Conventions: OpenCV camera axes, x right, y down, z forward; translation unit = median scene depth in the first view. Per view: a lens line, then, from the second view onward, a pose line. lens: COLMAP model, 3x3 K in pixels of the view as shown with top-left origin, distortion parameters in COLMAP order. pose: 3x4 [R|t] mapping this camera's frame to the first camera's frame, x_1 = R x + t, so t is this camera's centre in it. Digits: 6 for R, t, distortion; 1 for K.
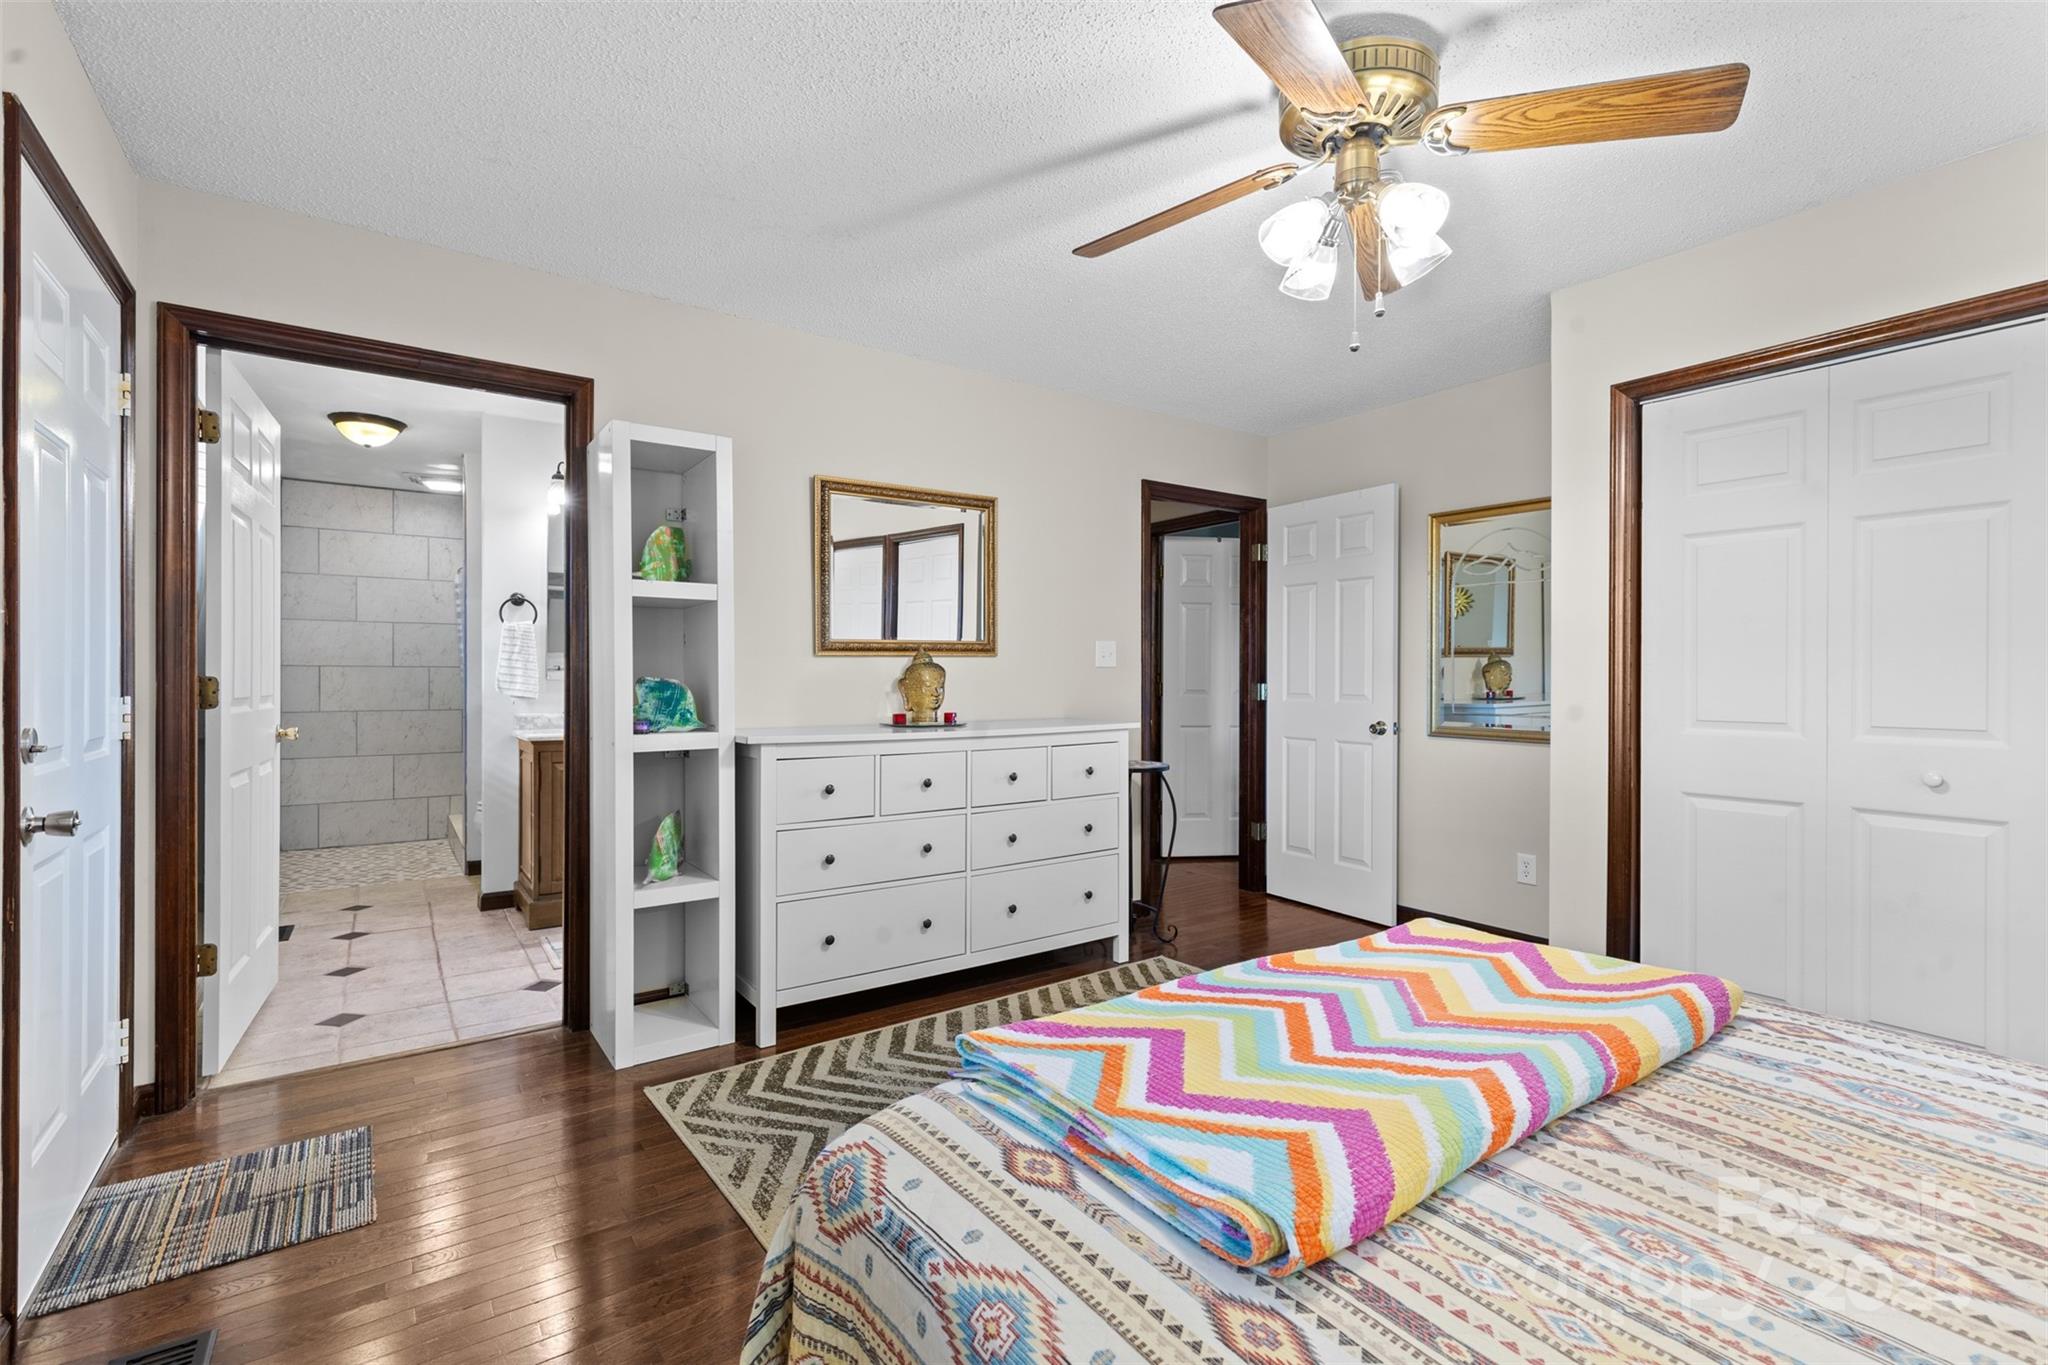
lens RADIAL K [[919.2, 0, 1019.2], [0, 919.2, 682.2], [0, 0, 1]] dist [0.004169, 0.000199]
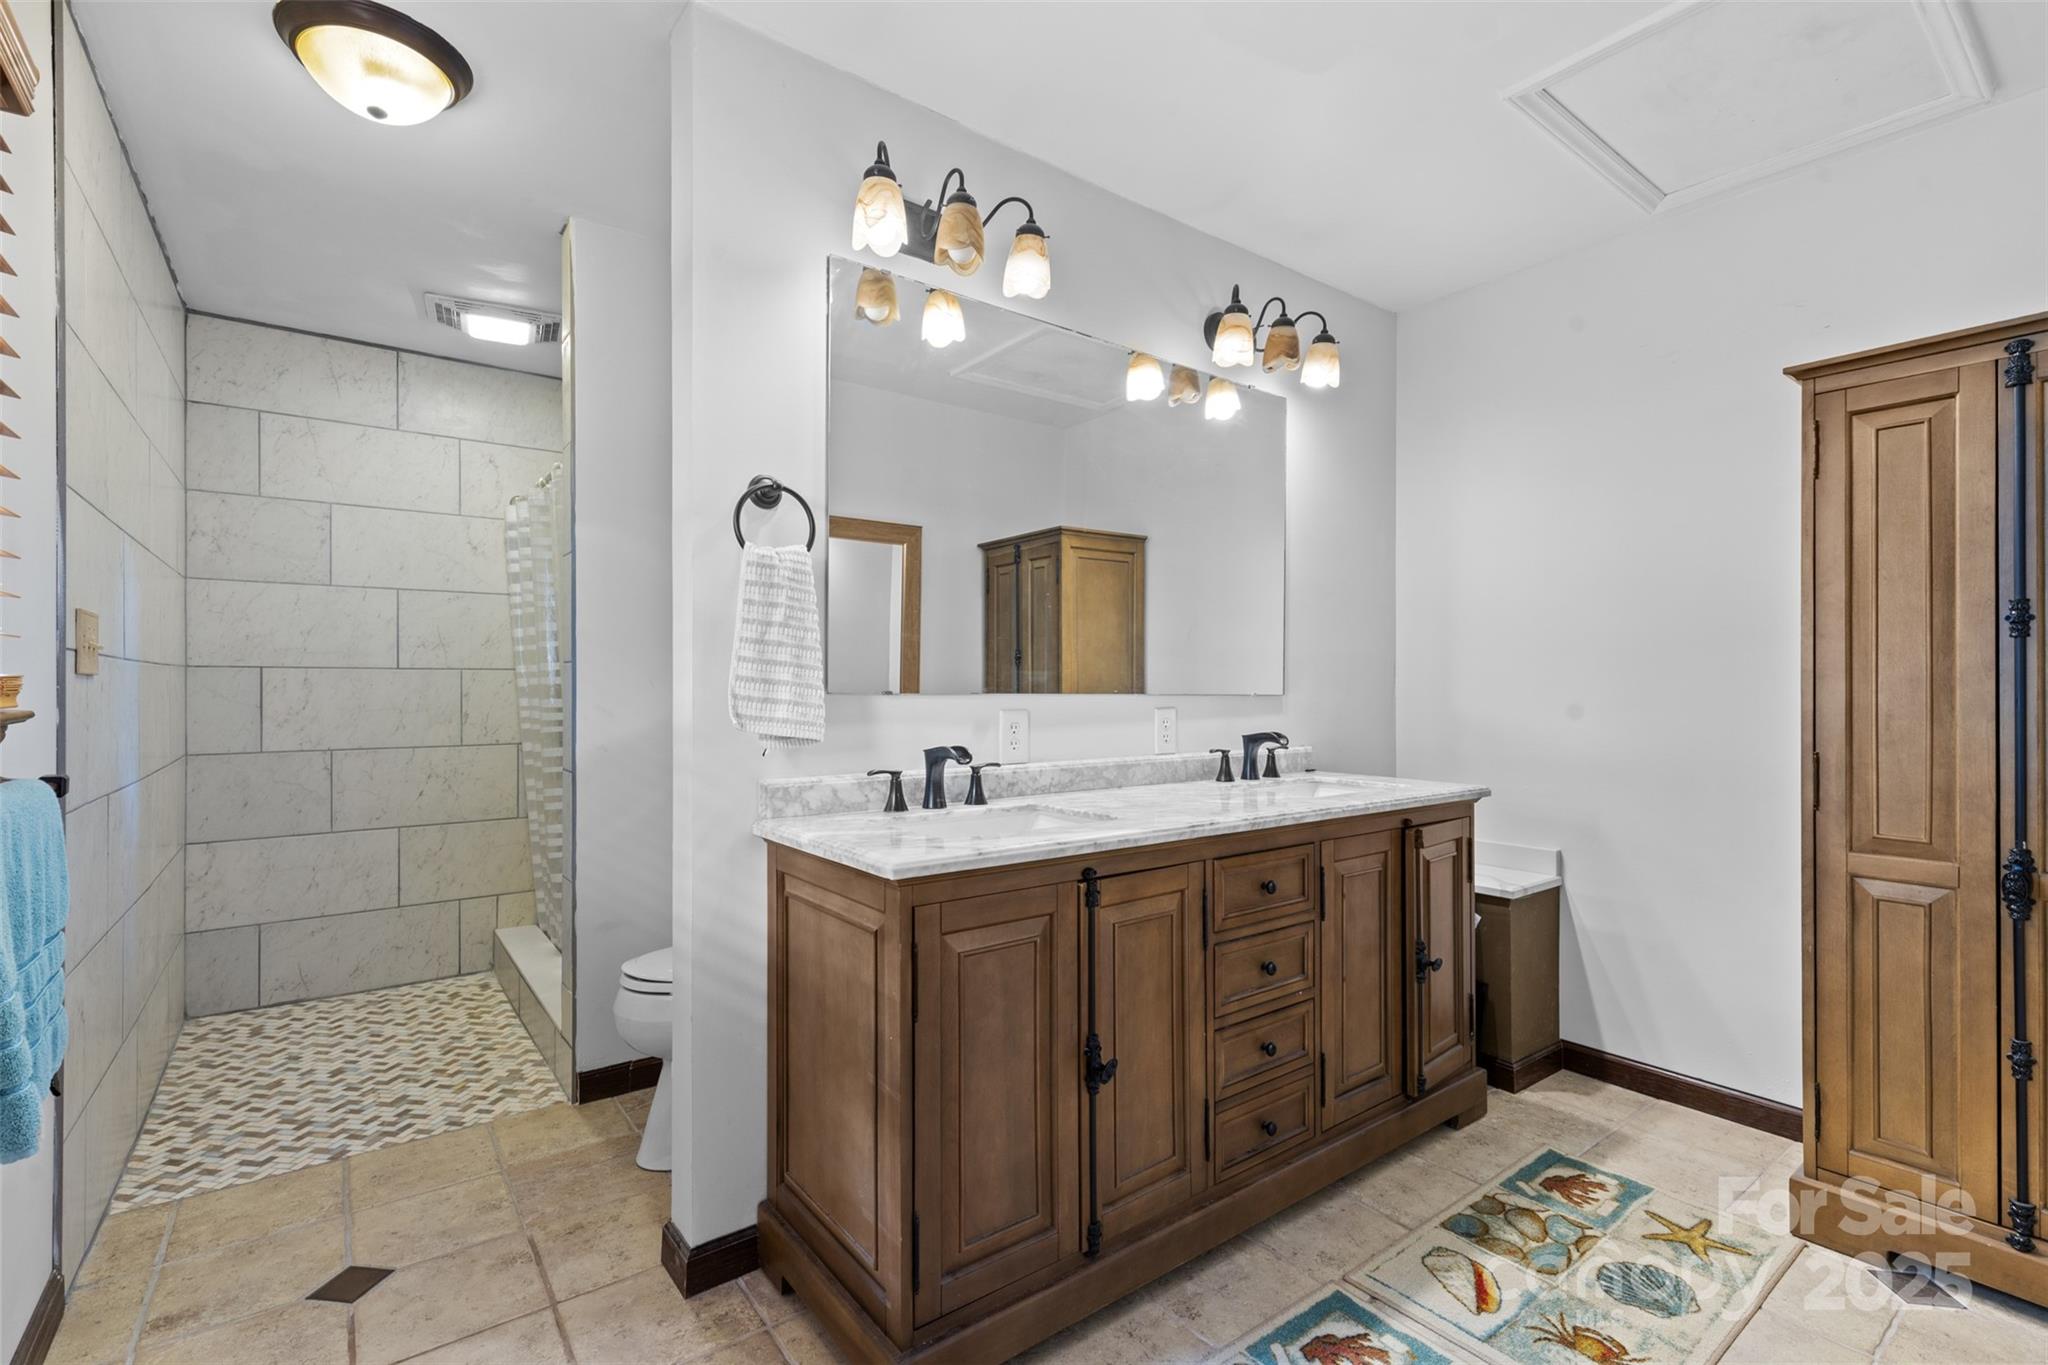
lens RADIAL K [[919.2, 0, 1019.2], [0, 919.2, 682.2], [0, 0, 1]] dist [0.004169, 0.000199]
pose [[0.999451, -0.004915, 0.032759, -0.333230], [0.005109, 0.999970, -0.005854, -0.003553], [-0.032729, 0.006019, 0.999446, 0.445347]]
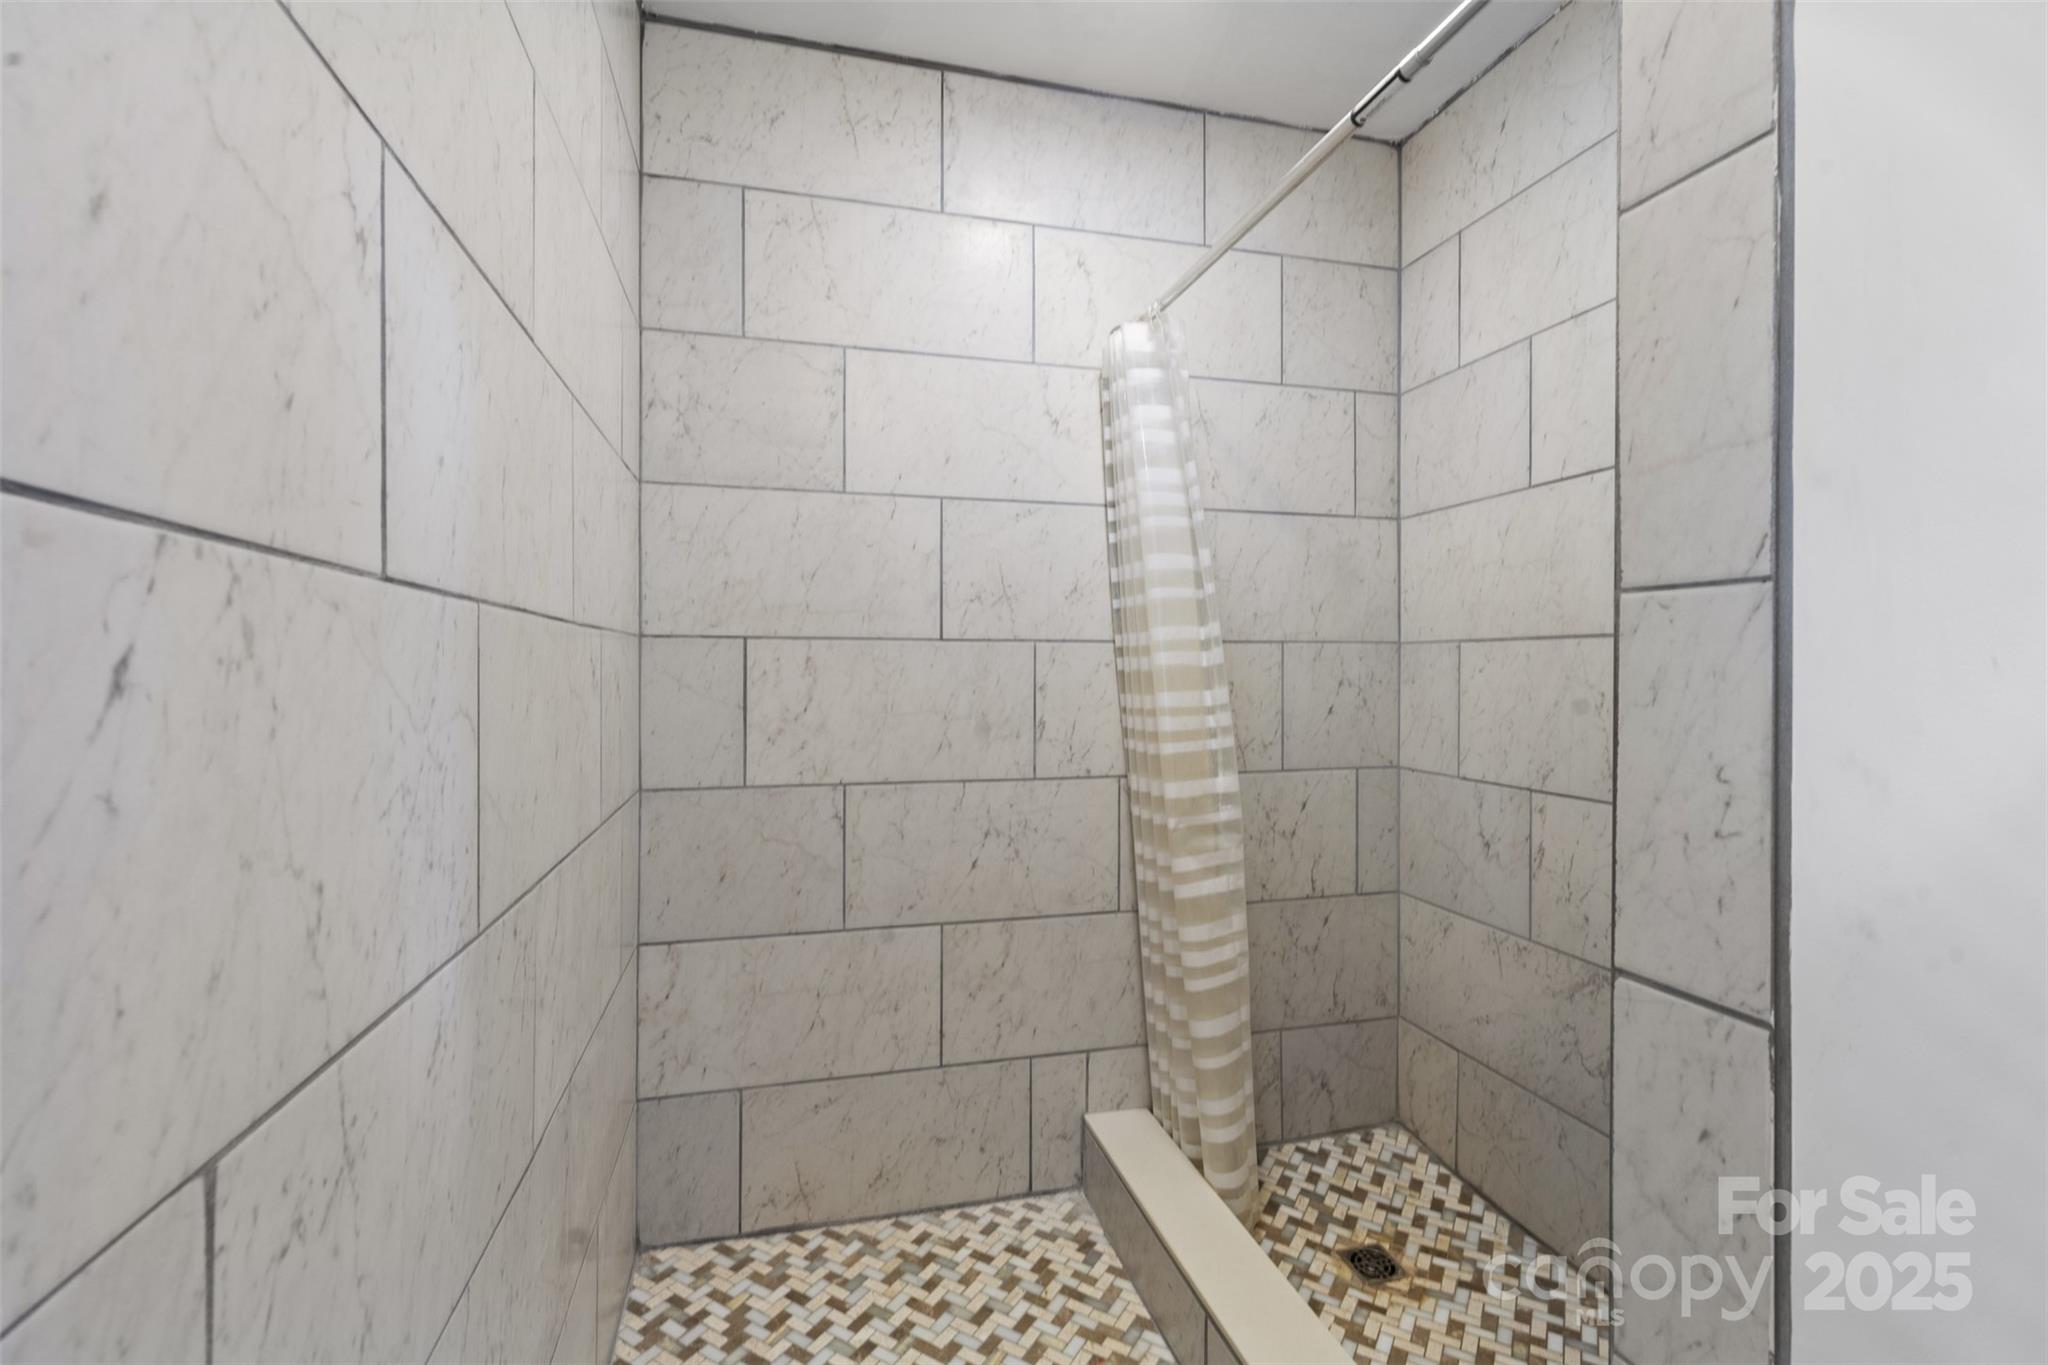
lens RADIAL K [[919.2, 0, 1019.2], [0, 919.2, 682.2], [0, 0, 1]] dist [0.004169, 0.000199]
pose [[0.935644, 0.007074, -0.352875, -0.563400], [-0.004762, 0.999961, 0.007419, -0.005225], [0.352914, -0.005261, 0.935641, 0.742440]]
